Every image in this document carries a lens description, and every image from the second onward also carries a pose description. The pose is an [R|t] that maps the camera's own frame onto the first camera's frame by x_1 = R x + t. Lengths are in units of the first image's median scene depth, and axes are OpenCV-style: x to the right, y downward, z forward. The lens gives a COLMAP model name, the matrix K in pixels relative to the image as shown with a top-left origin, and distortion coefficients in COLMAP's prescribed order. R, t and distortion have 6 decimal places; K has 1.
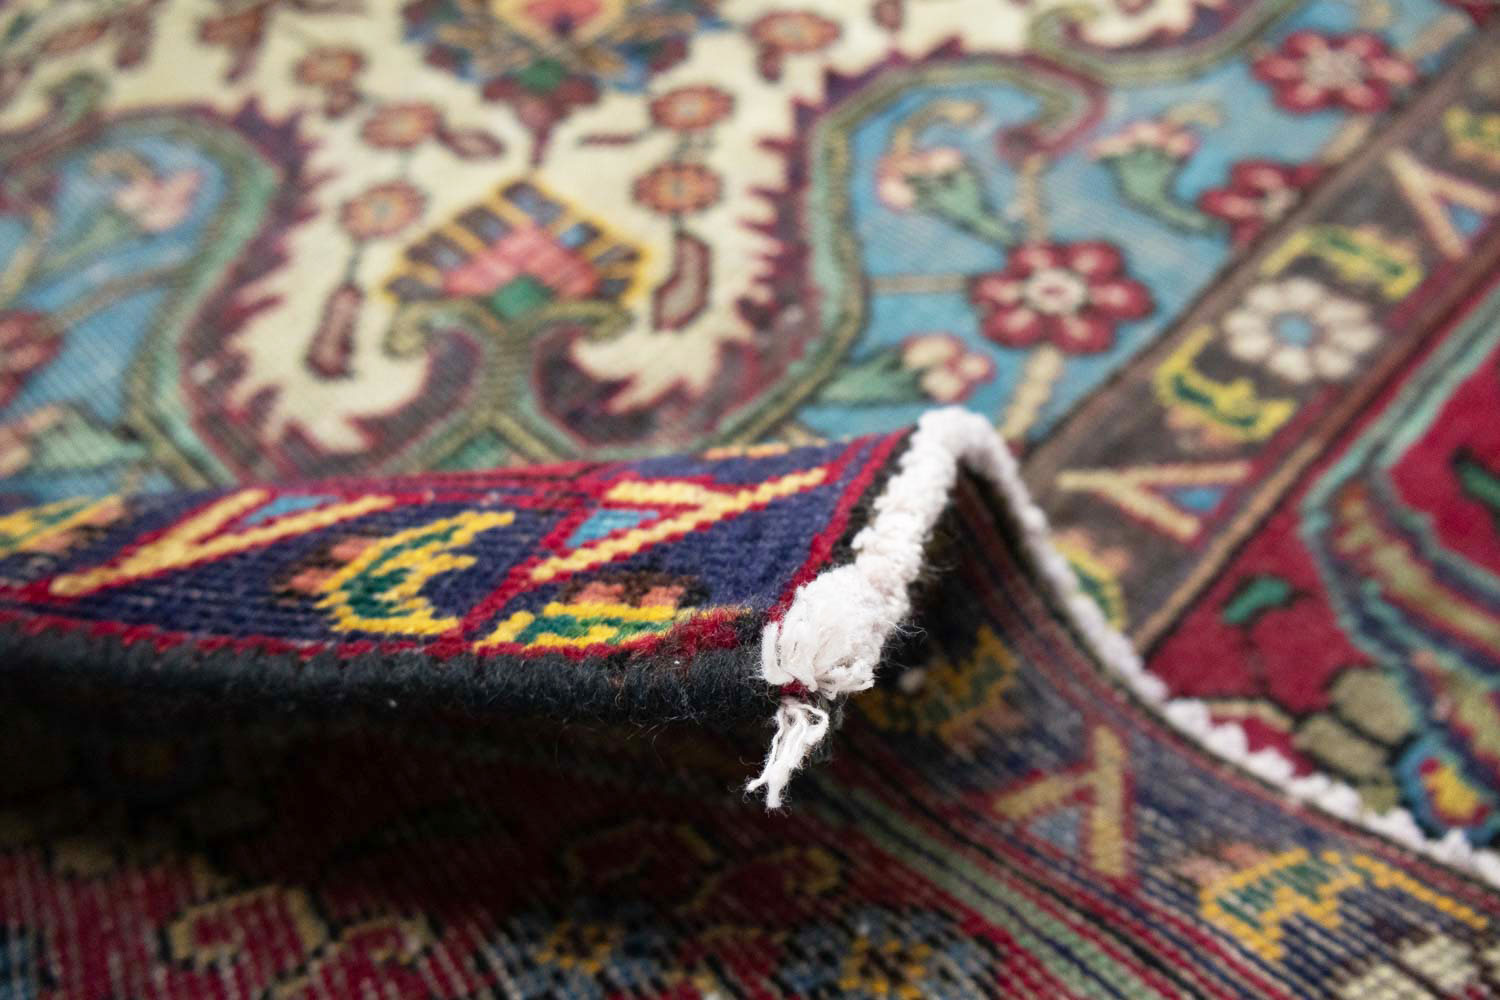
lens RADIAL K [[1279.7, 0, 770.5], [0, 1279.7, 504.9], [0, 0, 1]] dist [0.010384, 0.004180]
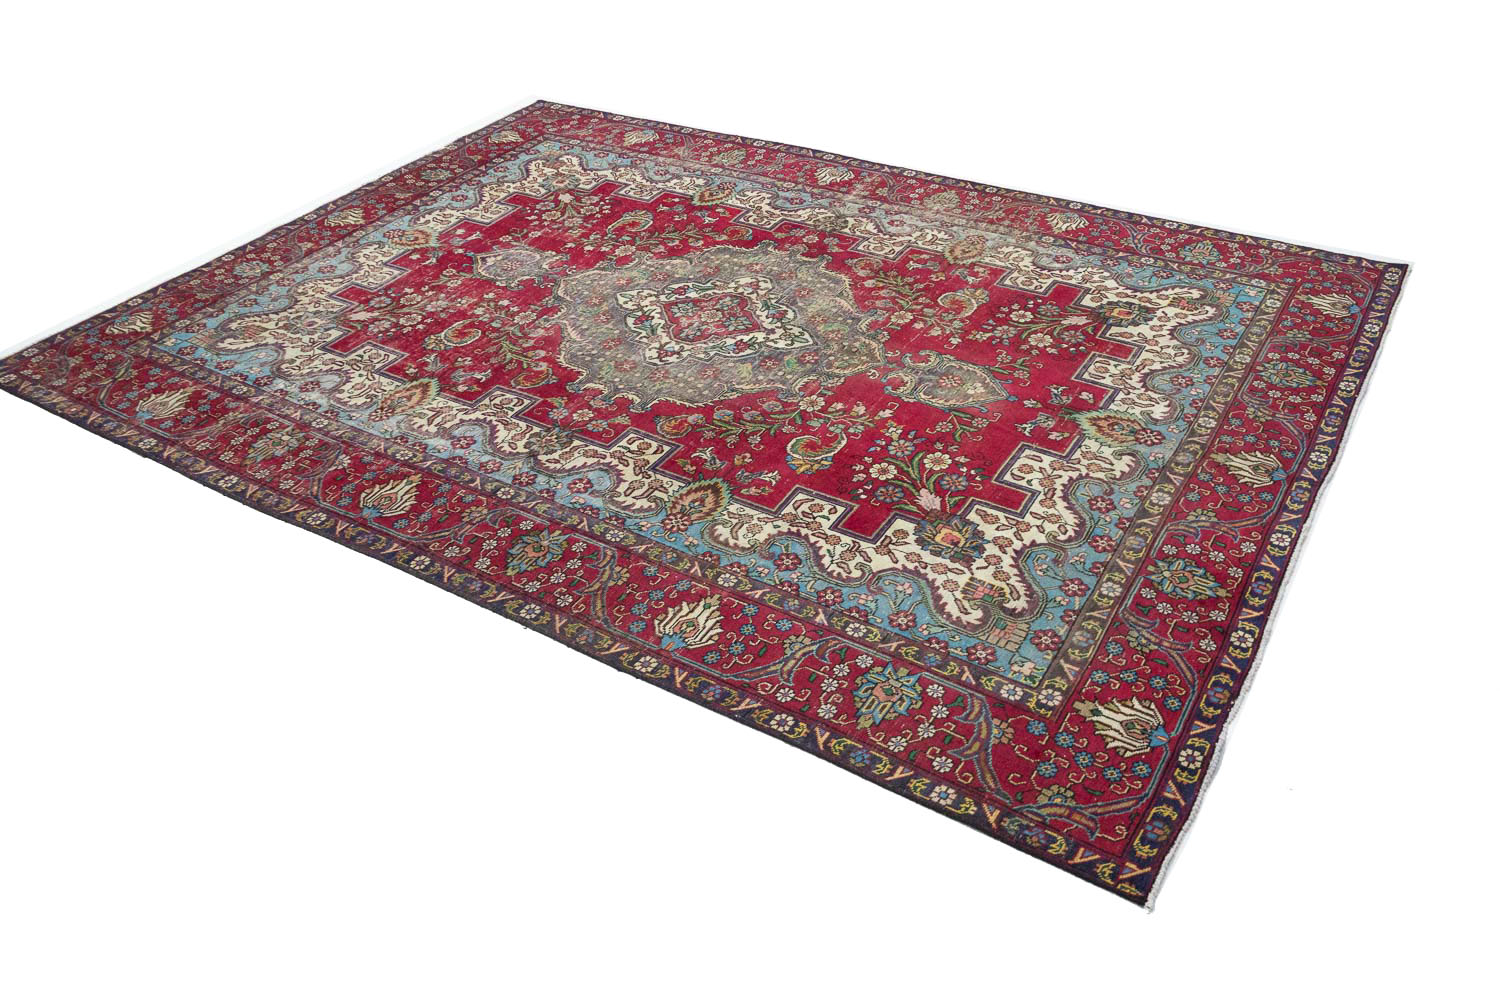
lens RADIAL K [[1255.3, 0, 750.0], [0, 1255.3, 500.0], [0, 0, 1]] dist [-0.006783, -0.005089]
pose [[0.972610, -0.094911, 0.212181, -2.491122], [0.140268, 0.967550, -0.210170, 0.472254], [-0.185349, 0.234176, 0.954362, -4.509688]]
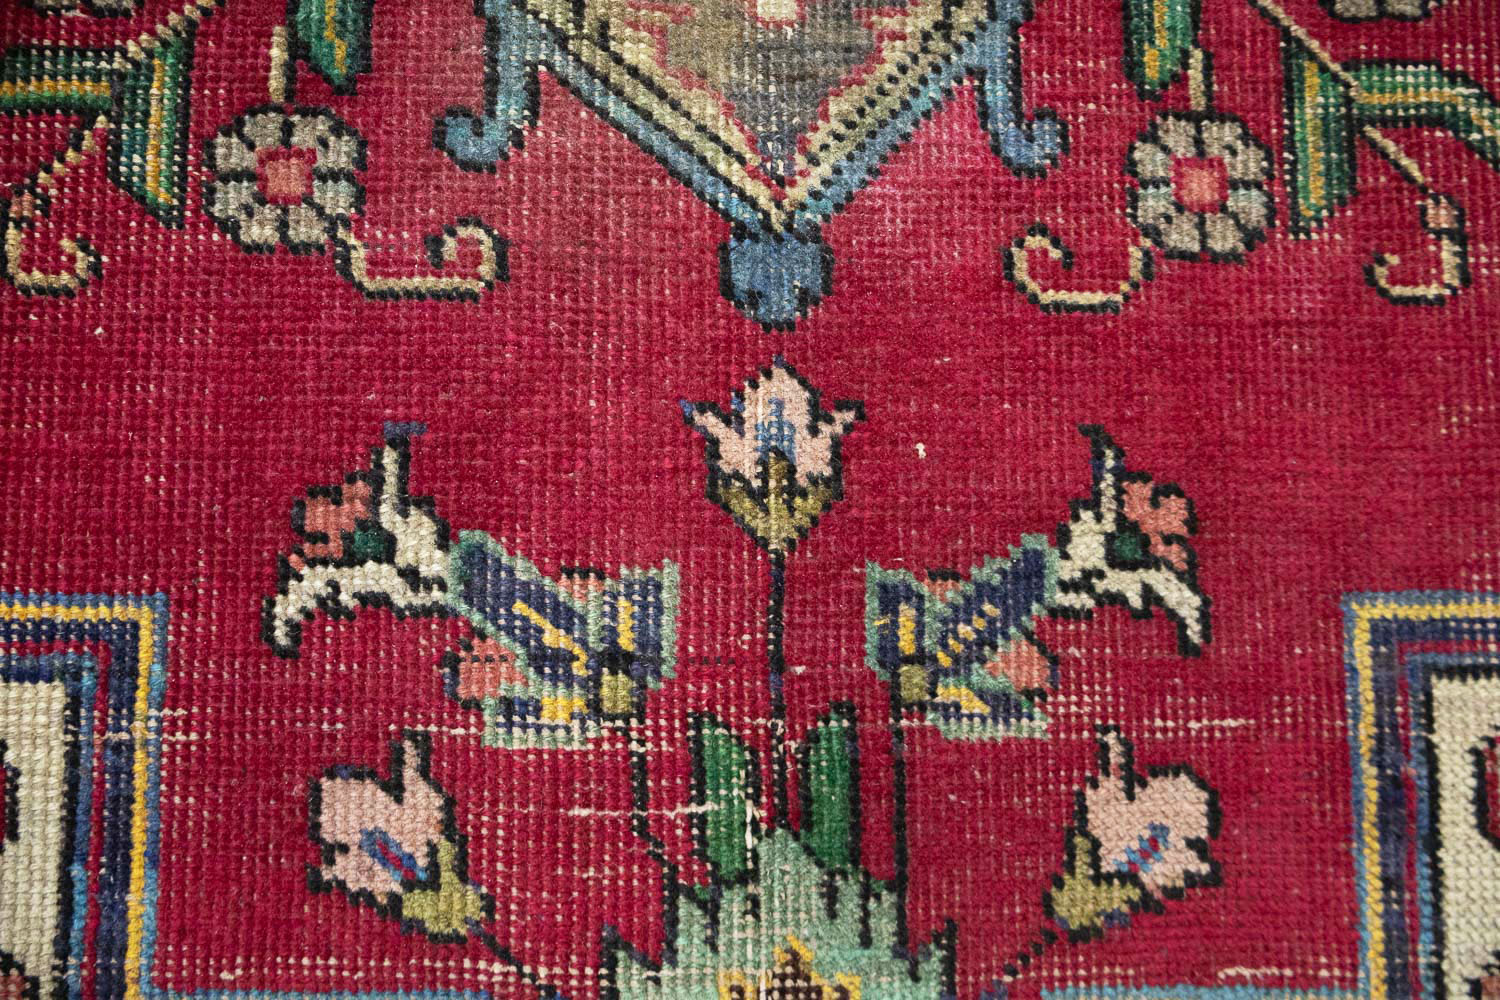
lens RADIAL K [[1248.3, 0, 787.6], [0, 1248.3, 501.1], [0, 0, 1]] dist [0.006869, -0.003047]
pose [[0.707517, 0.705973, 0.031969, 0.667727], [-0.579919, 0.554144, 0.597175, -1.814519], [0.403874, -0.441051, 0.801473, 1.285170]]
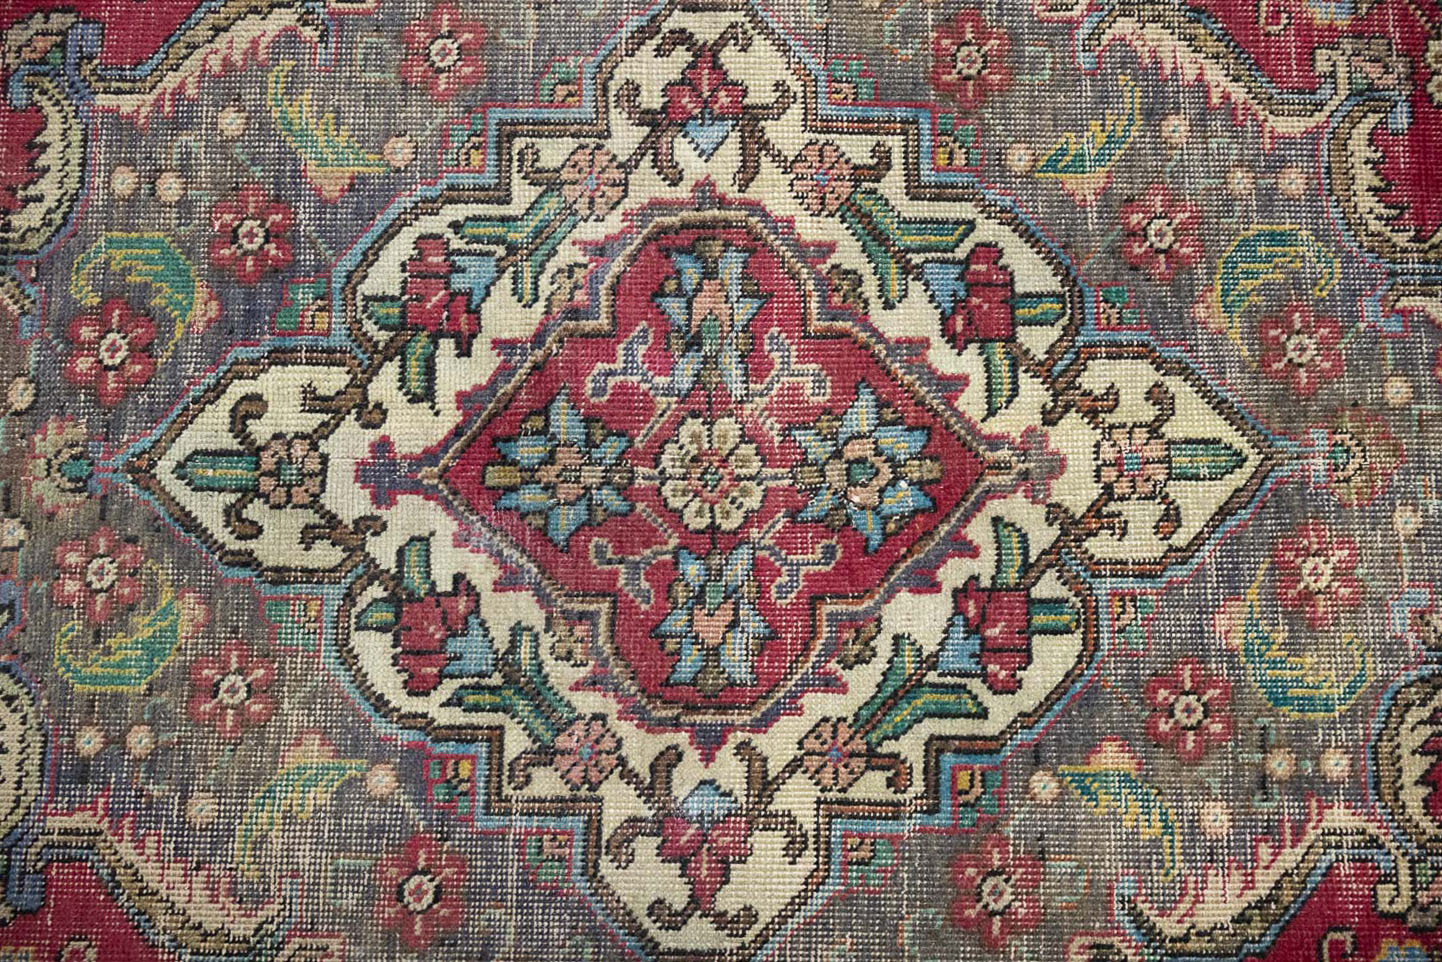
lens RADIAL K [[1206.4, 0, 705.0], [0, 1206.4, 478.3], [0, 0, 1]] dist [-0.000434, 0.001677]
pose [[-0.707422, 0.706781, -0.003902, -0.865231], [-0.487601, -0.484032, 0.726607, -3.641645], [0.511663, 0.515921, 0.687042, 1.938907]]
